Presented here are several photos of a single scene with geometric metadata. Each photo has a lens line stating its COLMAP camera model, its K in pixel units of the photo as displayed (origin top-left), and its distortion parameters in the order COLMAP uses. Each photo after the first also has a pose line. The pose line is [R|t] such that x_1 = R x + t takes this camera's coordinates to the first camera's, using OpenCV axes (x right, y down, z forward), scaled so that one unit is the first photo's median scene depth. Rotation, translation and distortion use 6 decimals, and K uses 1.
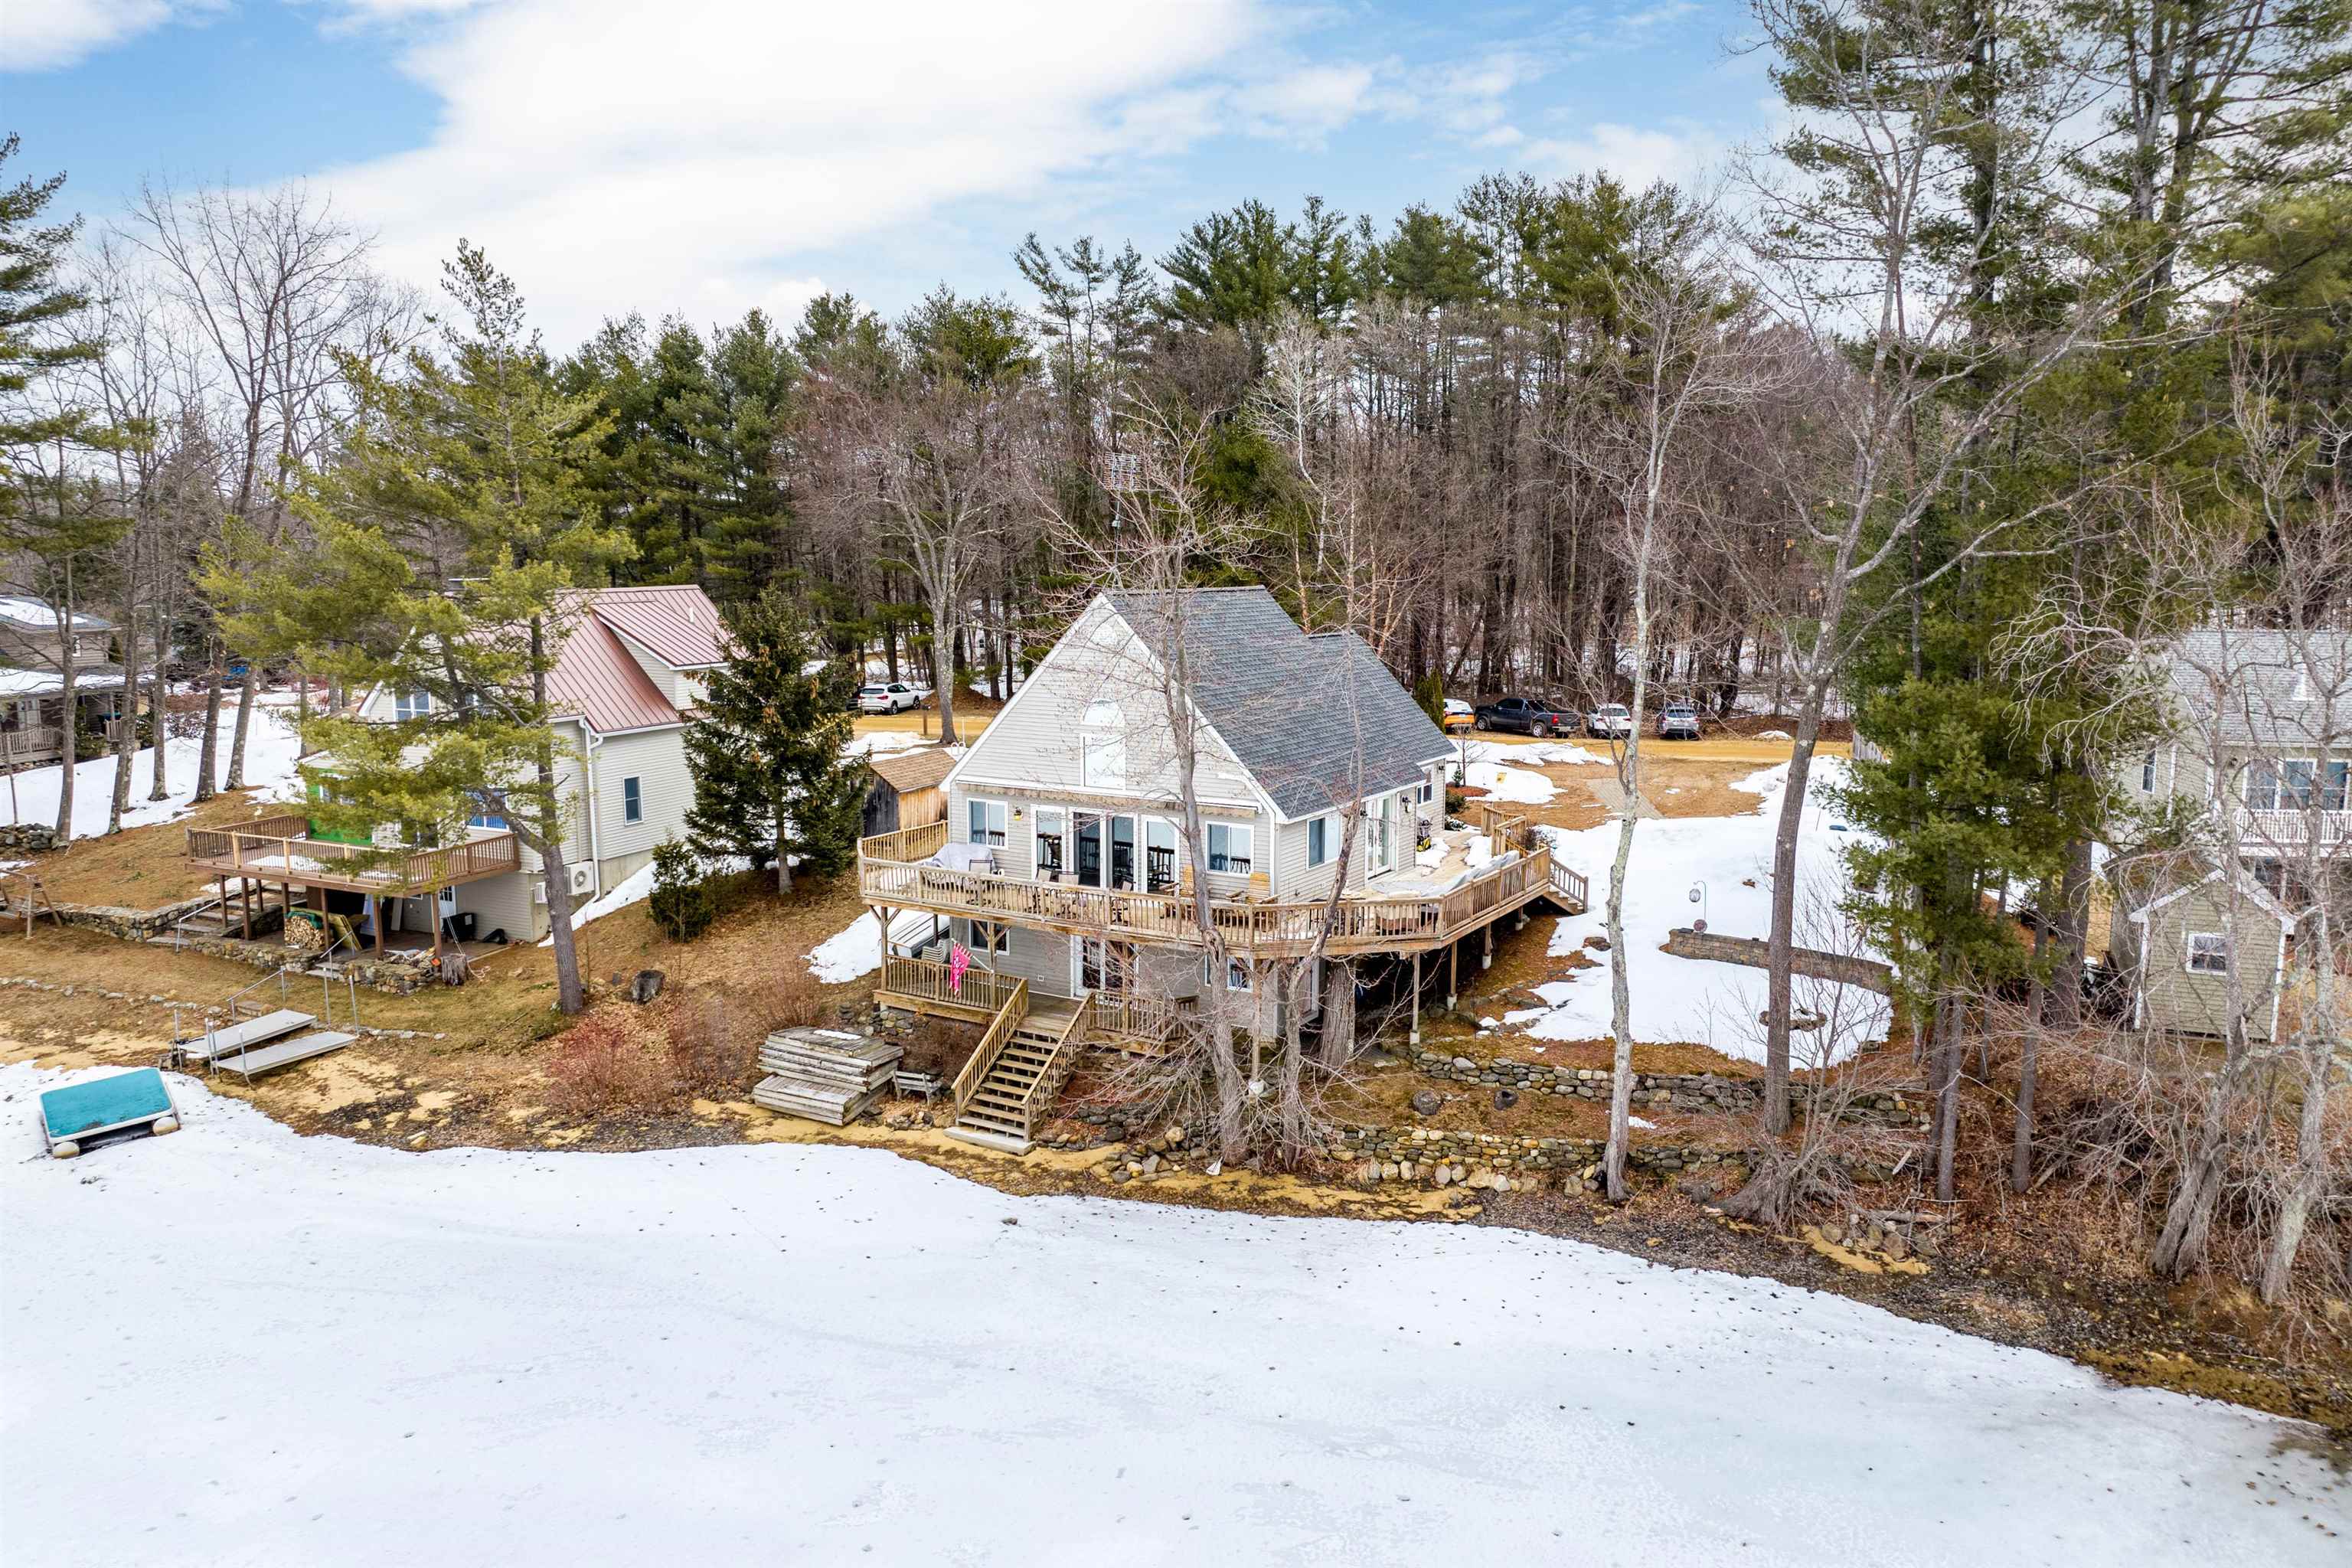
lens RADIAL K [[1639.6, 0, 1176.0], [0, 1639.6, 784.0], [0, 0, 1]] dist [-0.035903, -0.003749]
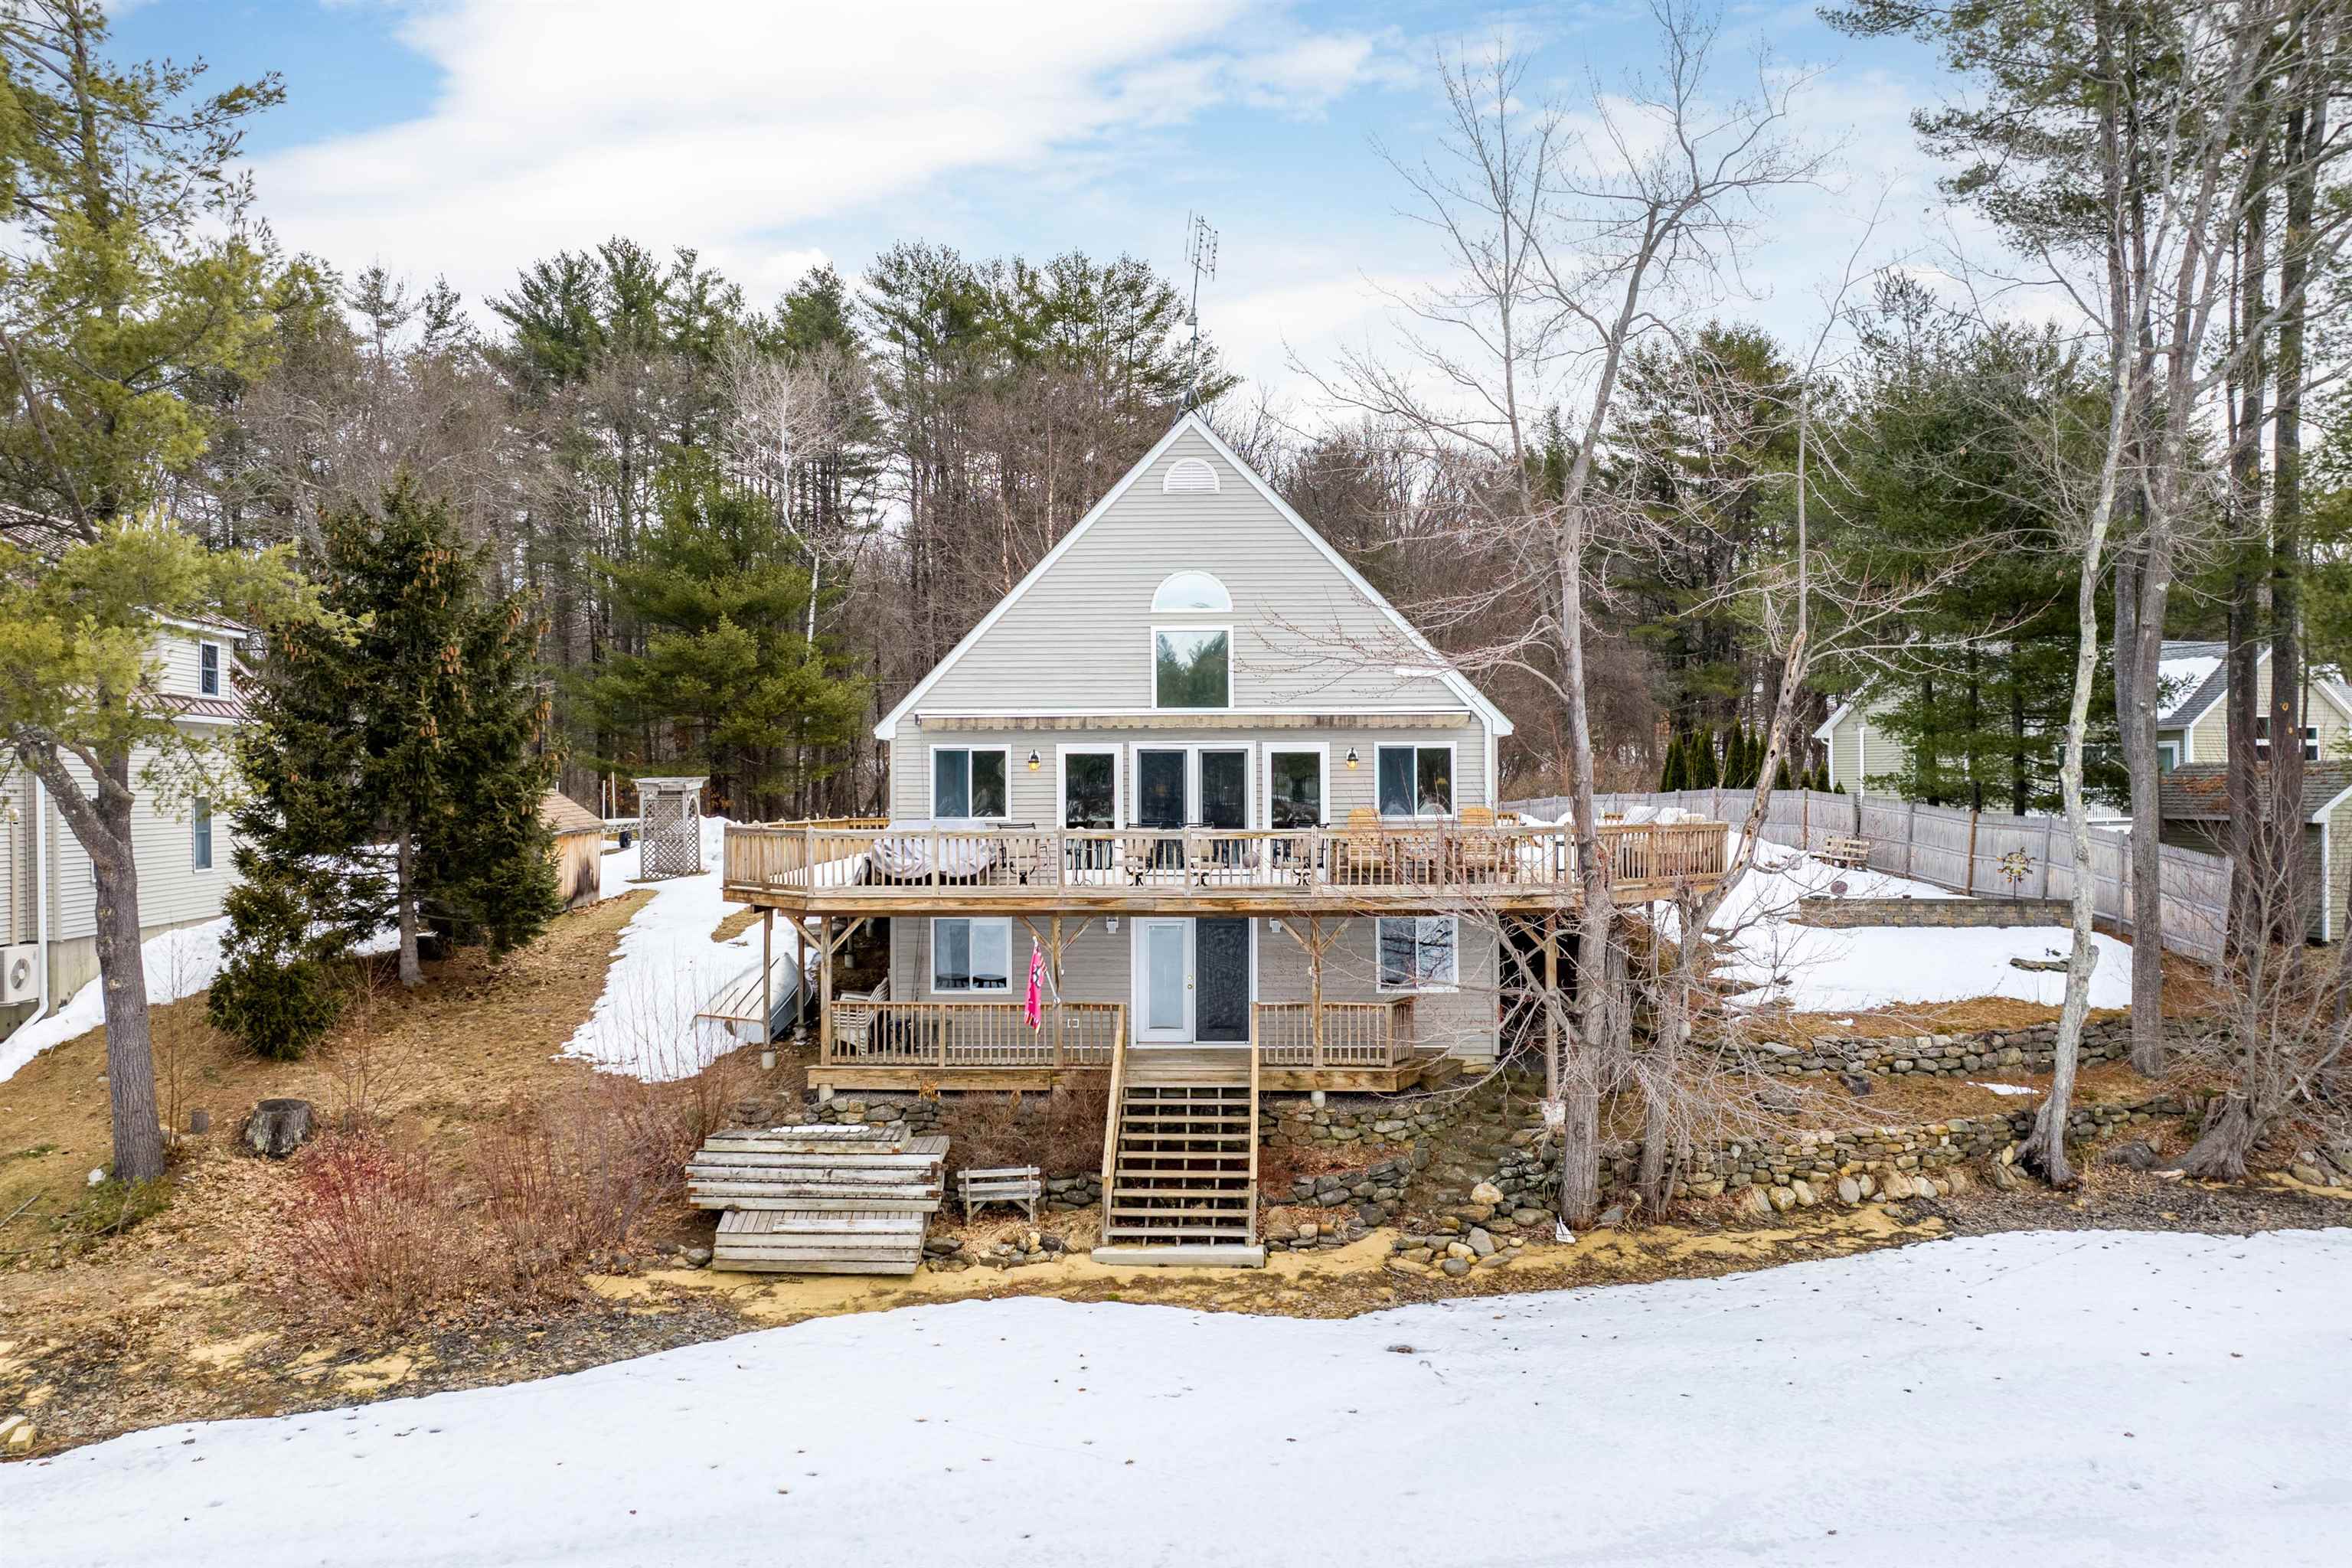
lens RADIAL K [[1767.4, 0, 1173.7], [0, 1767.4, 744.7], [0, 0, 1]] dist [-0.037218, -0.007945]
pose [[0.871285, 0.007977, 0.490712, -0.425092], [0.072282, 0.986878, -0.144382, 0.126294], [-0.485425, 0.161268, 0.859276, 0.423177]]
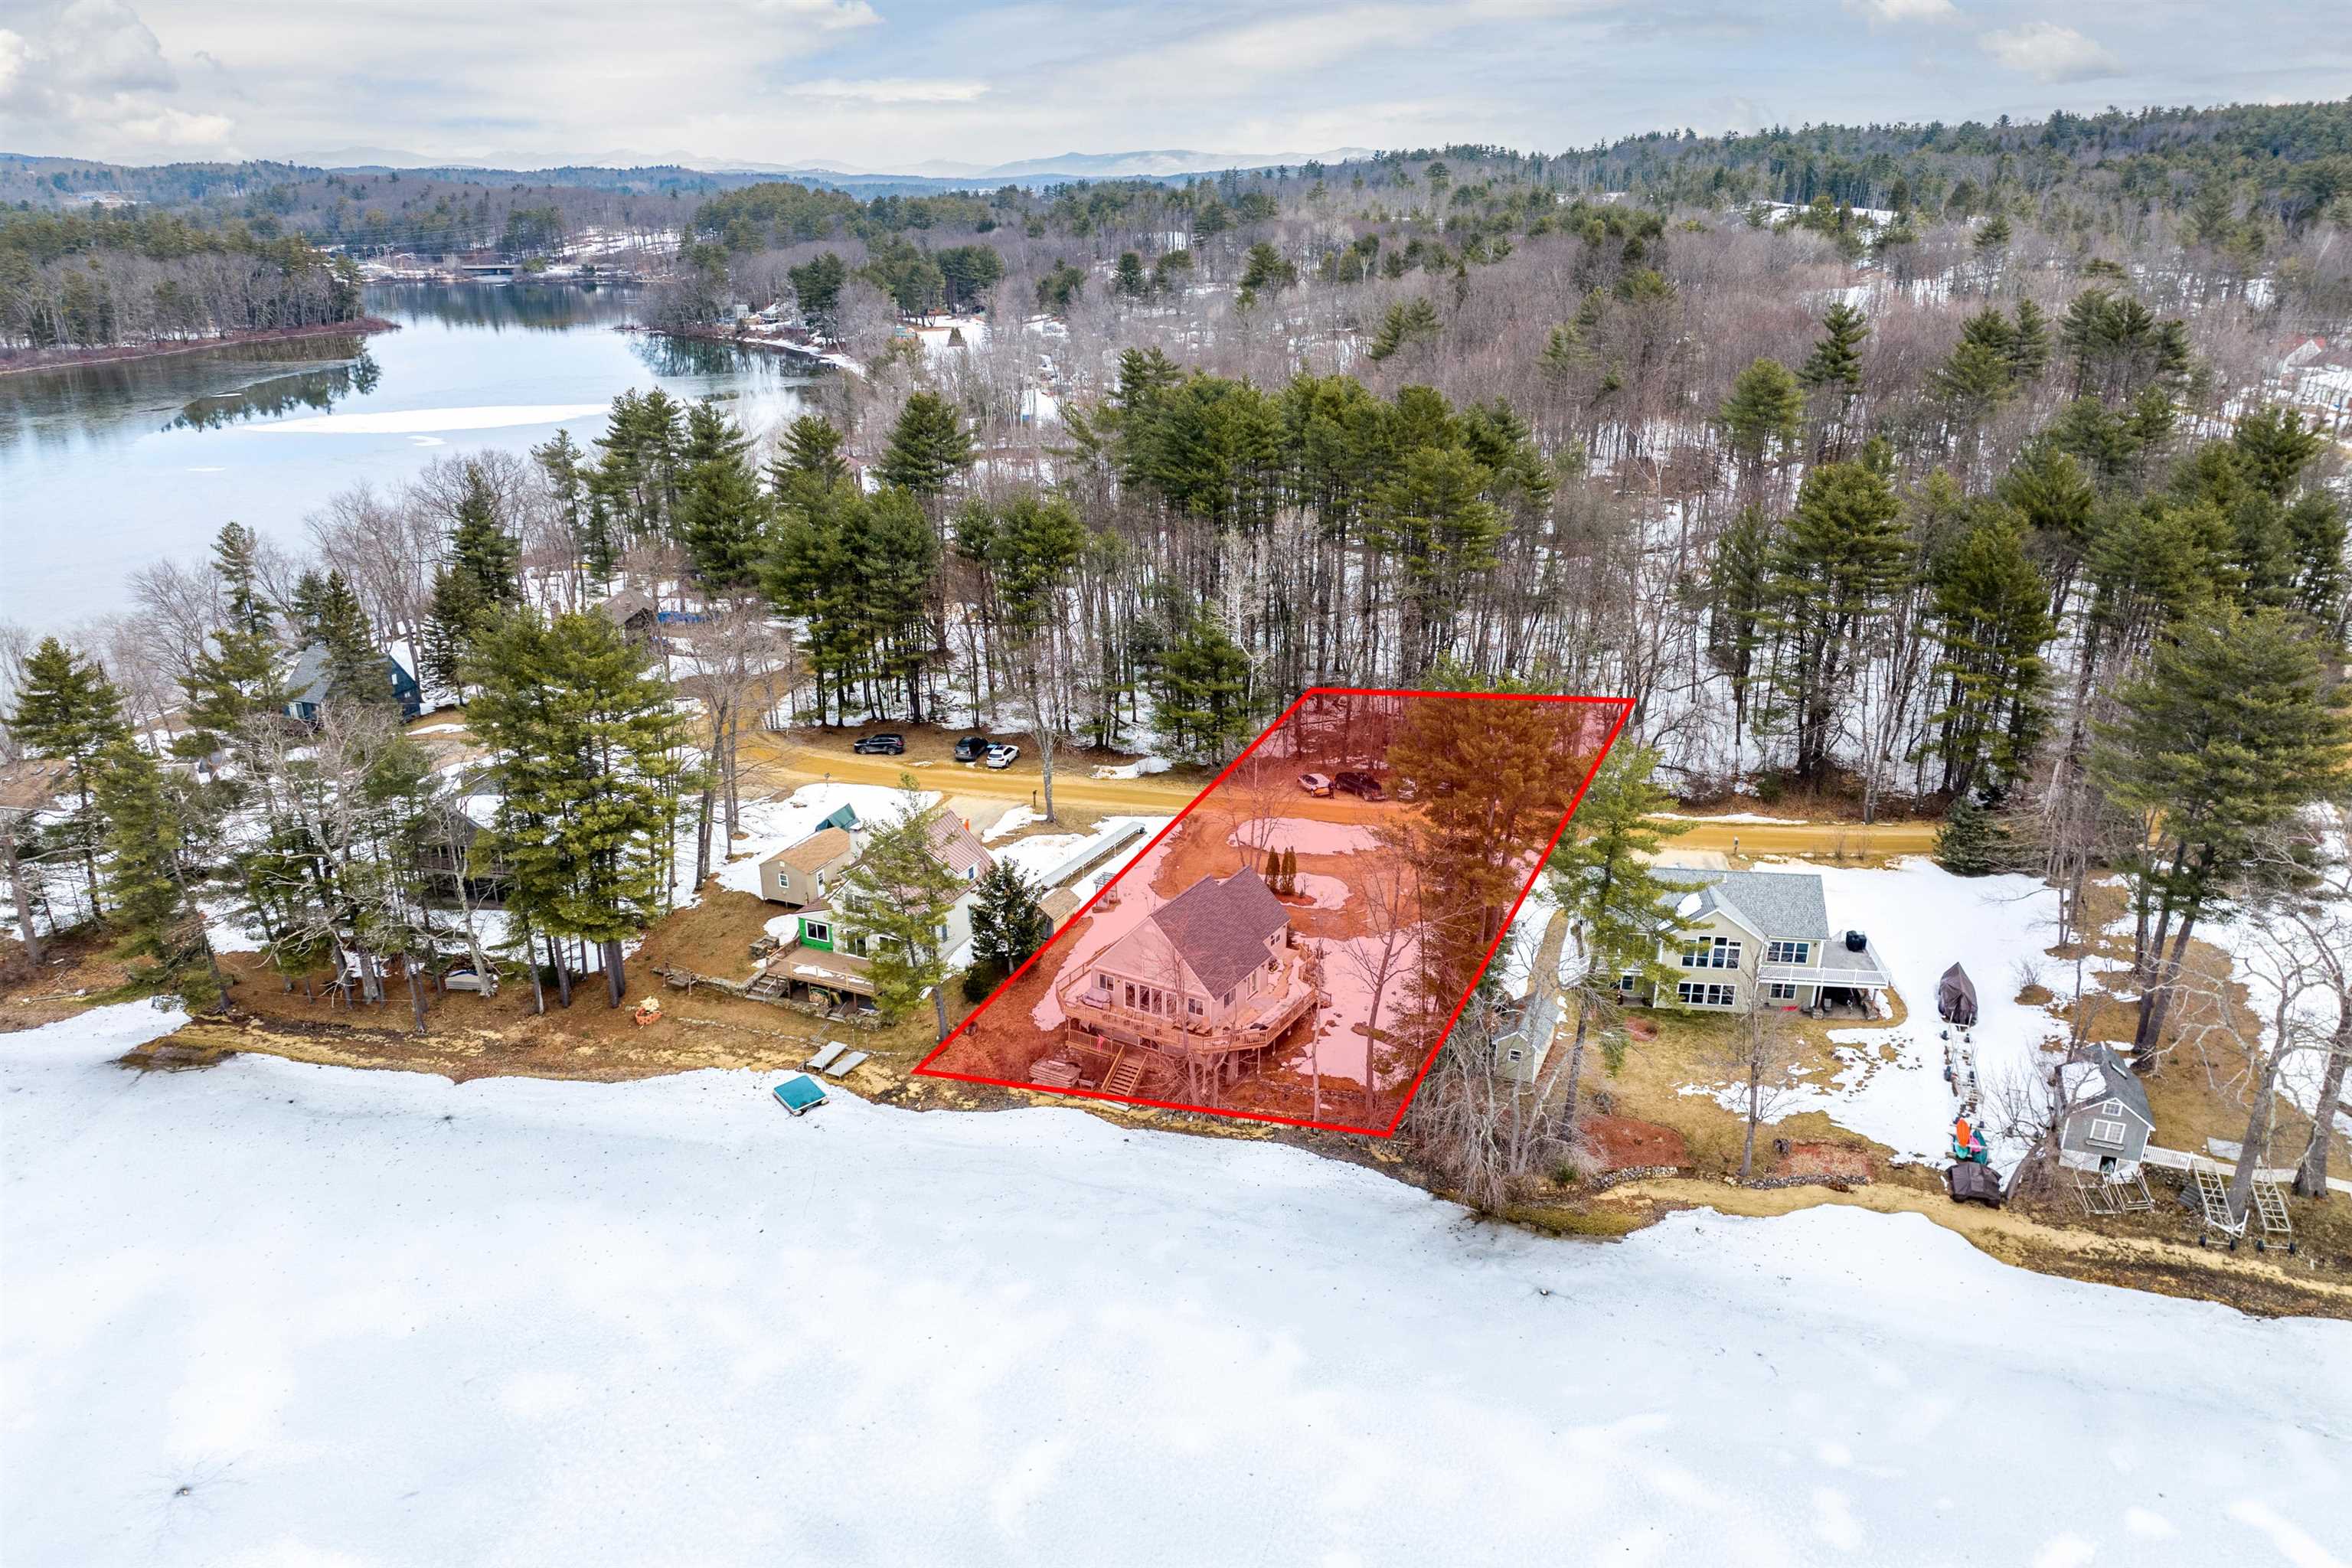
lens RADIAL K [[1639.6, 0, 1176.0], [0, 1639.6, 784.0], [0, 0, 1]] dist [-0.035903, -0.003749]
pose [[0.999865, -0.002493, 0.016214, -0.049114], [-0.000909, 0.978447, 0.206495, -0.959785], [-0.016379, -0.206482, 0.978313, -1.773624]]
